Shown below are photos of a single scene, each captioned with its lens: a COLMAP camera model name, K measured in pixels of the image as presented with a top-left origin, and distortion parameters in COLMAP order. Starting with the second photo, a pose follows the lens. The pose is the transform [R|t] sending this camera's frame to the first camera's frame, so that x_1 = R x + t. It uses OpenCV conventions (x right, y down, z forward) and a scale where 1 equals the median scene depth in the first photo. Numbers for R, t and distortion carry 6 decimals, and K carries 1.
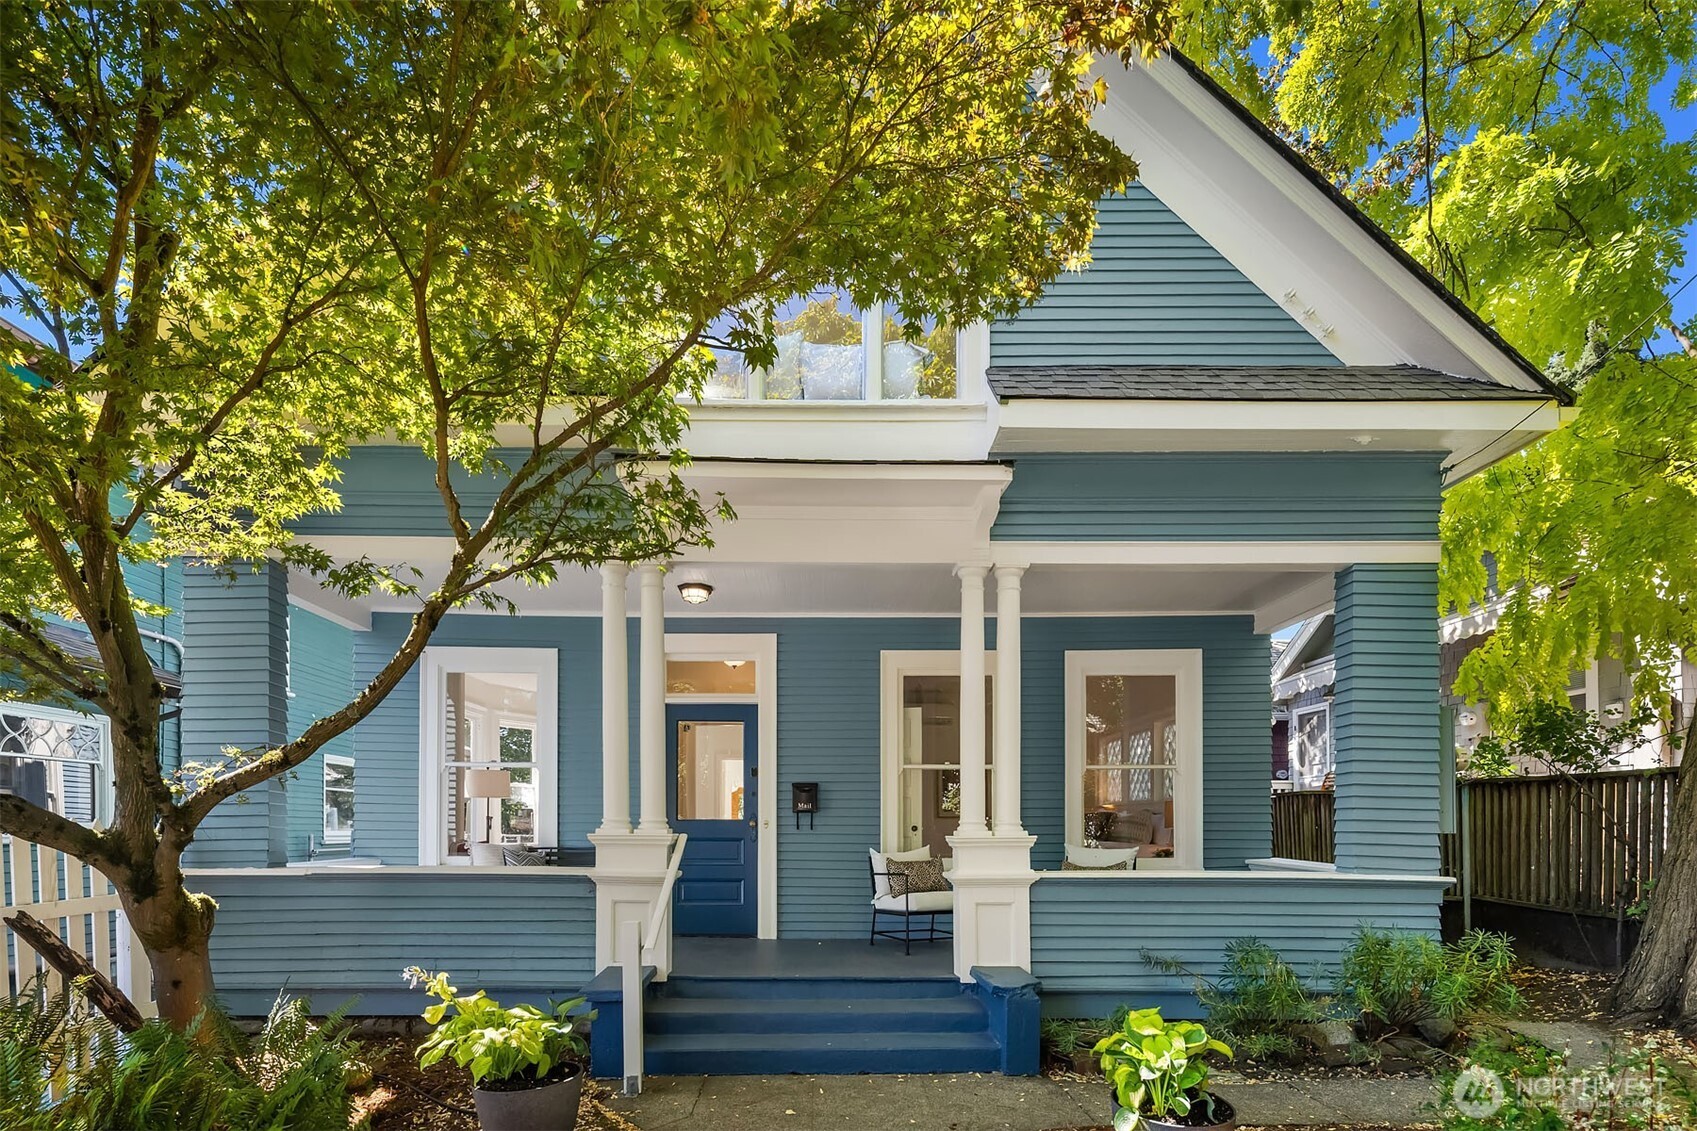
lens RADIAL K [[904.2, 0, 848.3], [0, 904.2, 596.8], [0, 0, 1]] dist [0.000696, 0.000672]
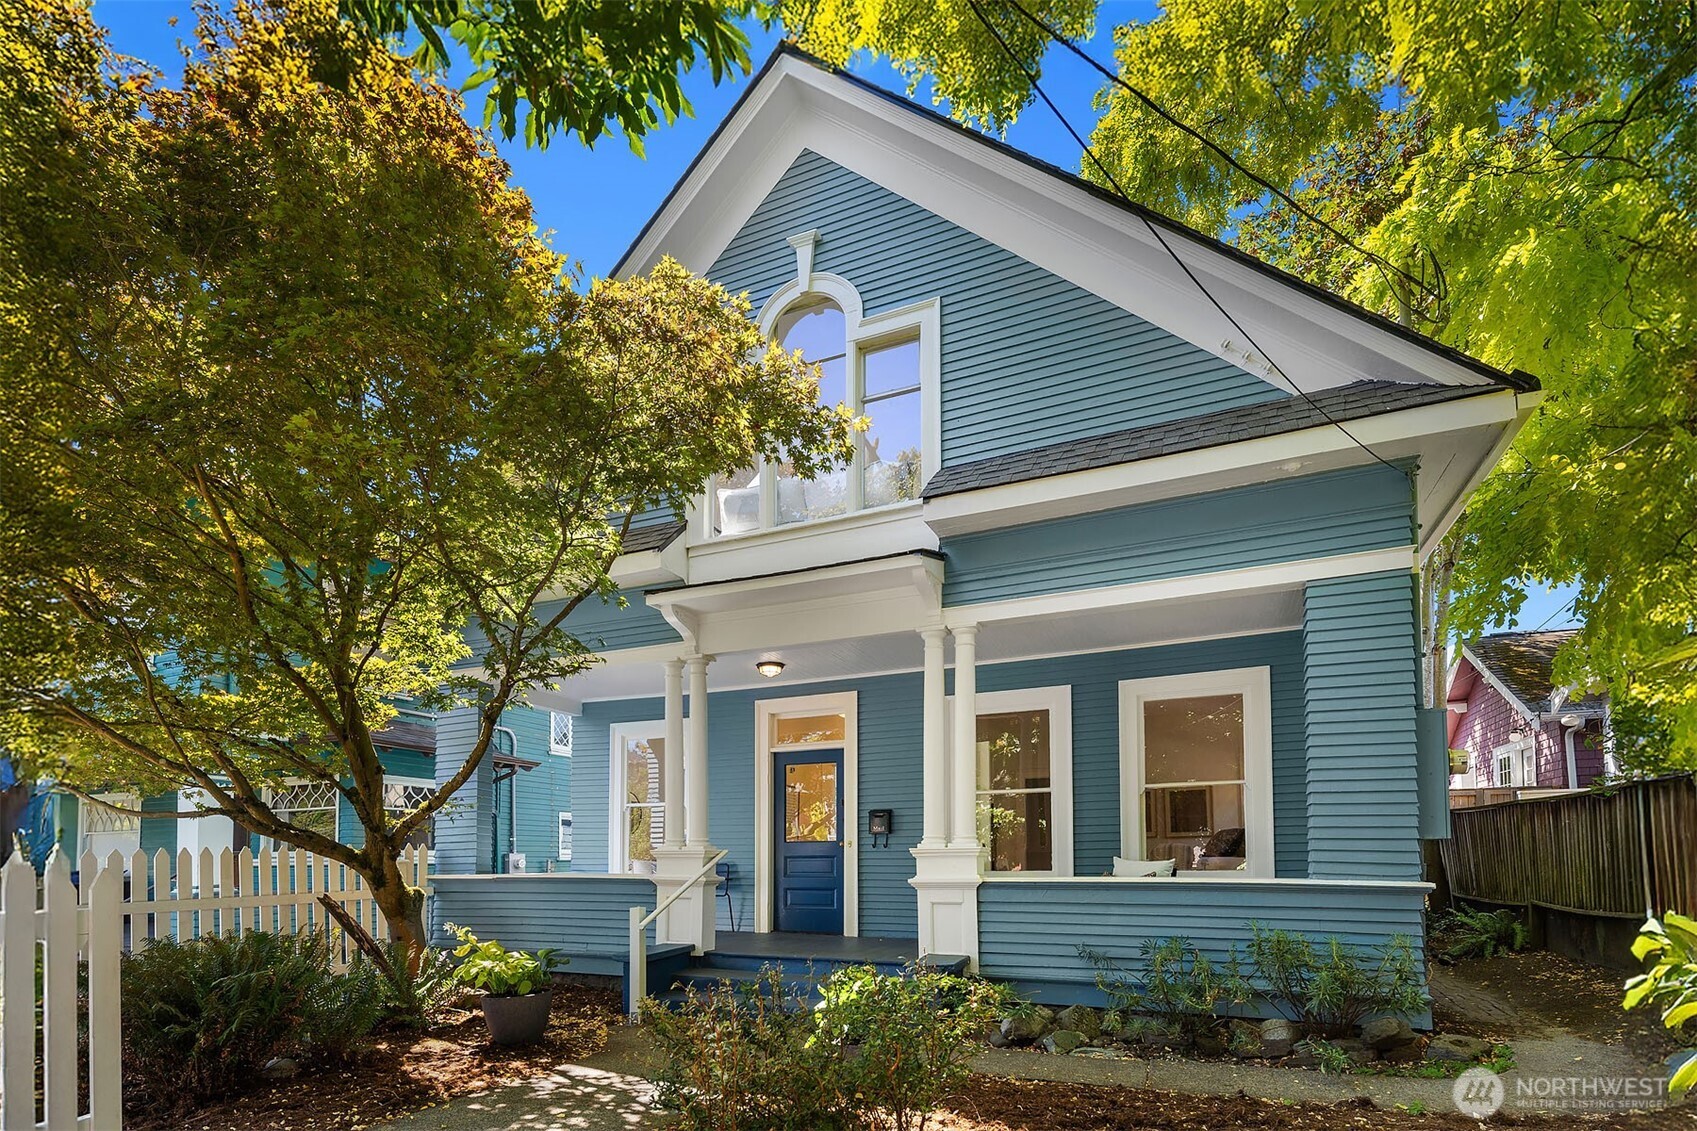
lens RADIAL K [[836.8, 0, 848.5], [0, 836.8, 565.5], [0, 0, 1]] dist [-0.002440, -0.000087]
pose [[0.916066, -0.144020, -0.374273, 0.429528], [0.111003, 0.987885, -0.108447, -0.008081], [0.385358, 0.057799, 0.920955, -0.111814]]
